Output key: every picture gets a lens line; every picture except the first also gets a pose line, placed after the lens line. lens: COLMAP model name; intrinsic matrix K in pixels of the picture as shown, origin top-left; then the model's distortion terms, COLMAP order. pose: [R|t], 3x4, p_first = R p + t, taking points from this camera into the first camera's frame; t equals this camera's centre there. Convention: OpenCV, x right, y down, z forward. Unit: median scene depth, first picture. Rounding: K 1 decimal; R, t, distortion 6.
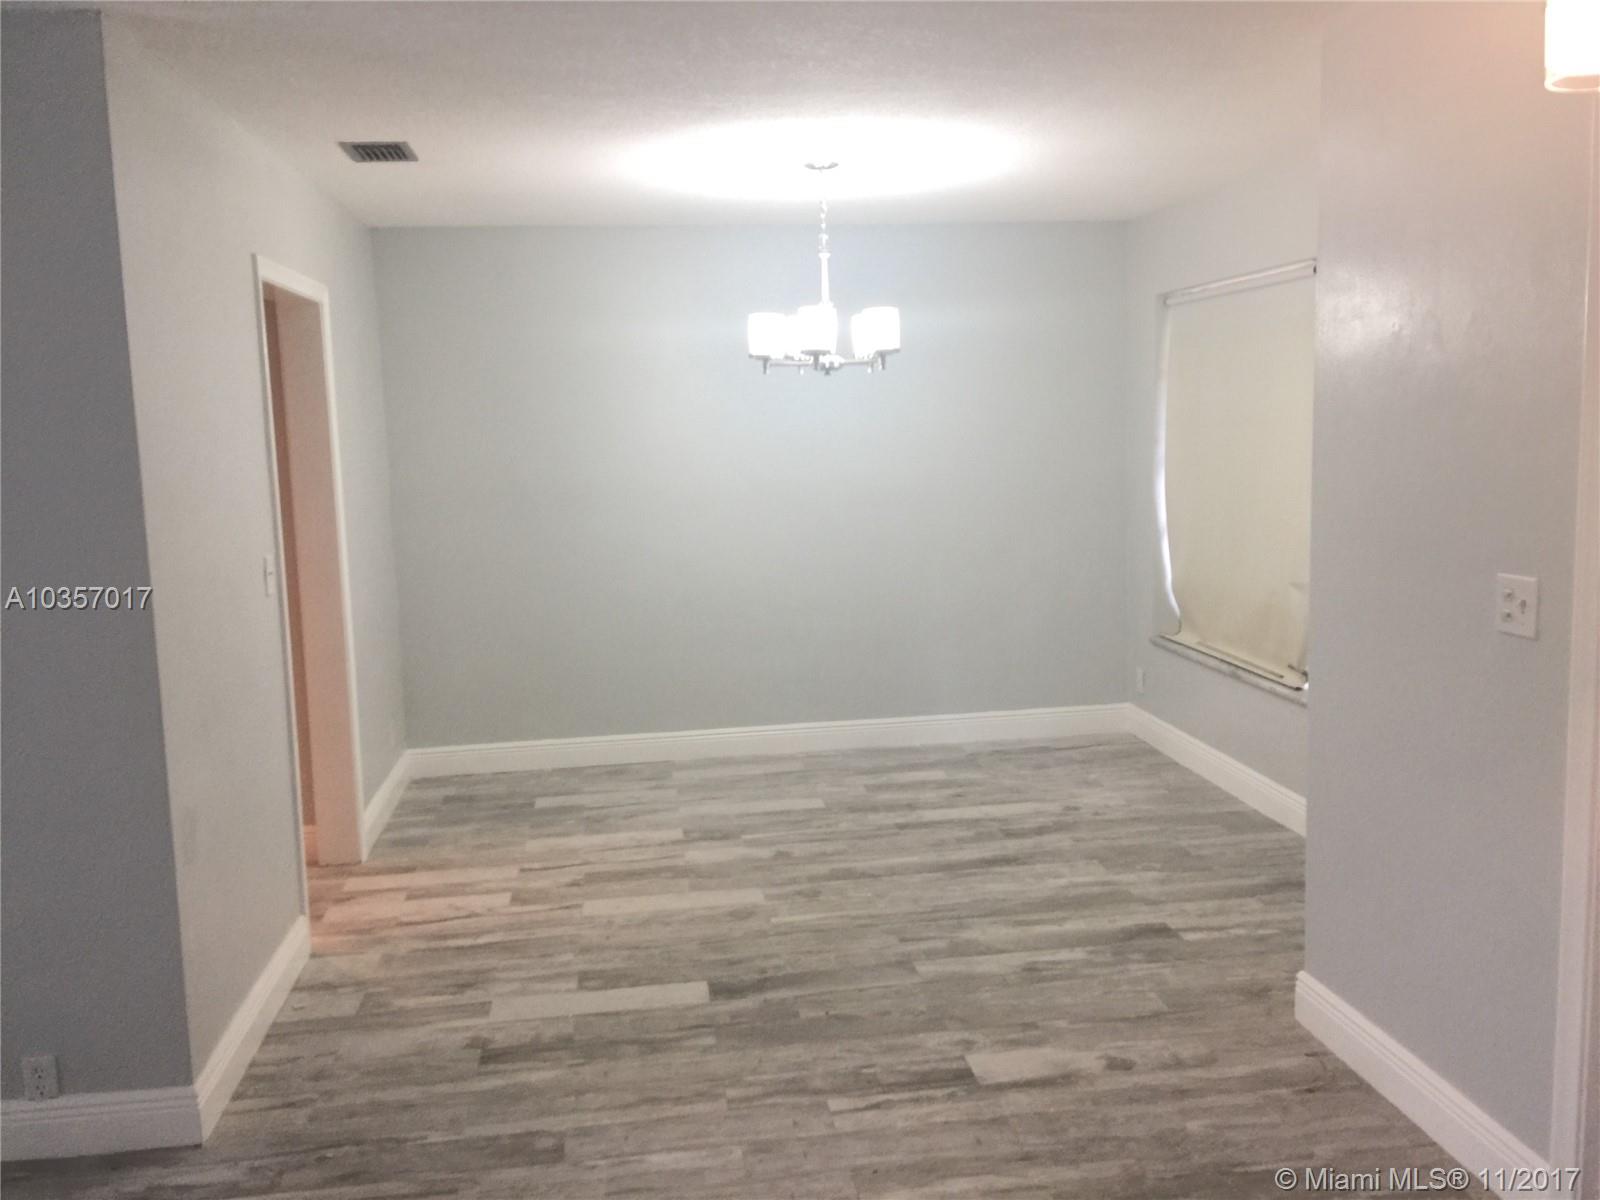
lens RADIAL K [[1349.5, 0, 816.6], [0, 1349.5, 593.2], [0, 0, 1]] dist [0.090209, -0.132618]
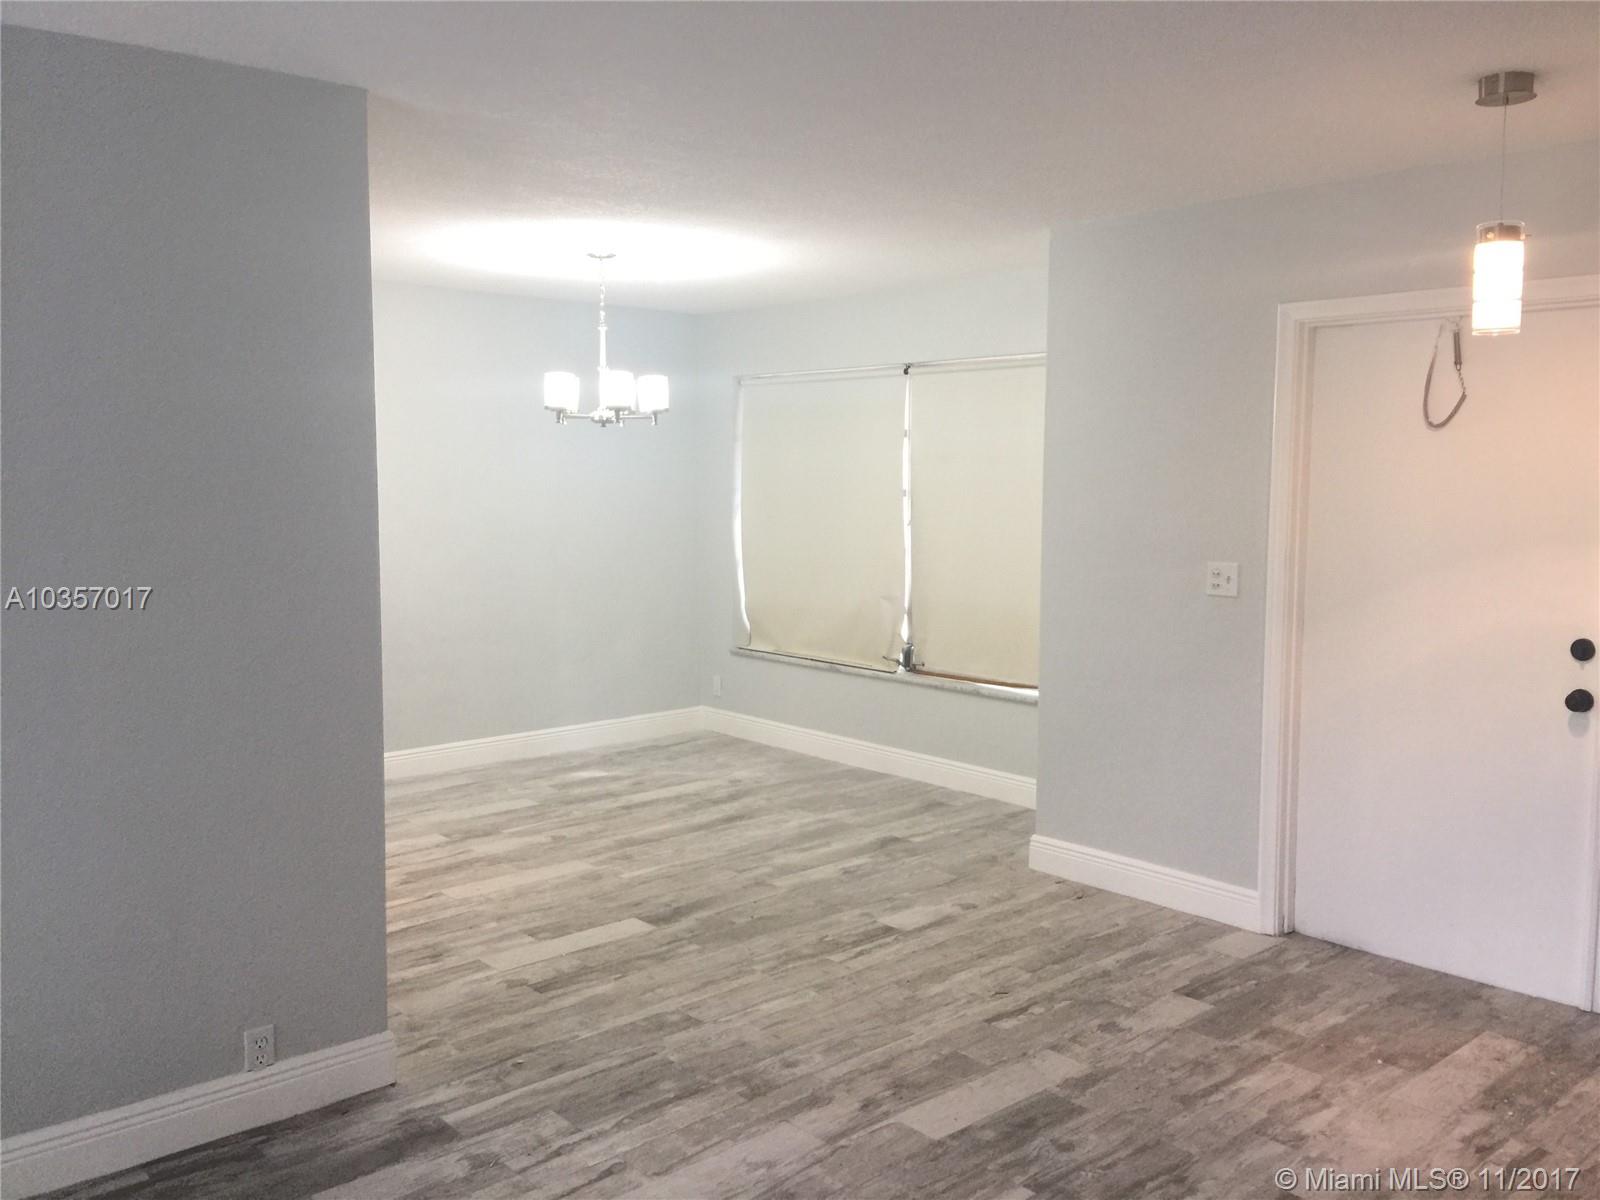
lens RADIAL K [[1378.1, 0, 800.0], [0, 1378.1, 600.0], [0, 0, 1]] dist [0.082726, -0.147597]
pose [[0.825619, -0.021305, 0.563826, -0.650213], [0.044950, 0.998594, -0.028087, 0.041425], [-0.562435, 0.048534, 0.825416, -0.125898]]
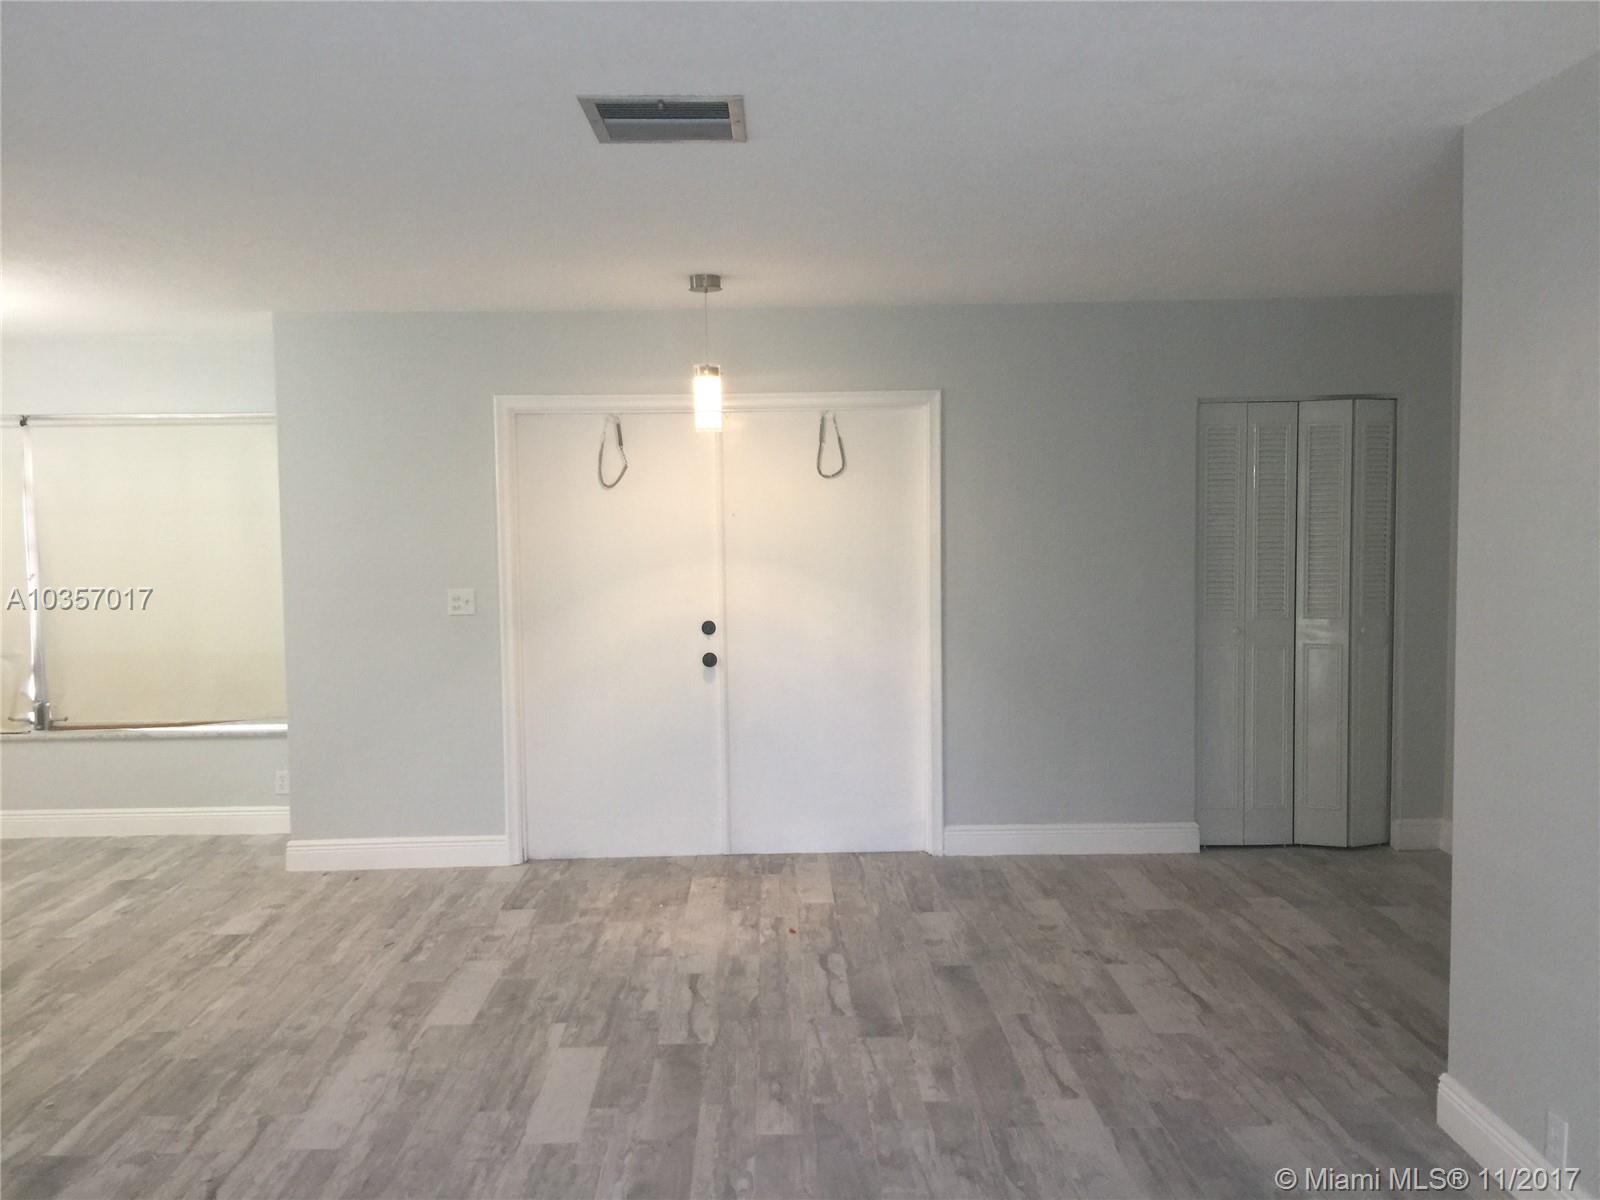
lens RADIAL K [[1362.9, 0, 861.2], [0, 1362.9, 604.3], [0, 0, 1]] dist [0.087783, -0.145067]
pose [[0.068760, -0.038765, 0.996880, -1.184805], [0.138705, 0.989911, 0.028927, 0.026395], [-0.987944, 0.136284, 0.073443, 0.104423]]
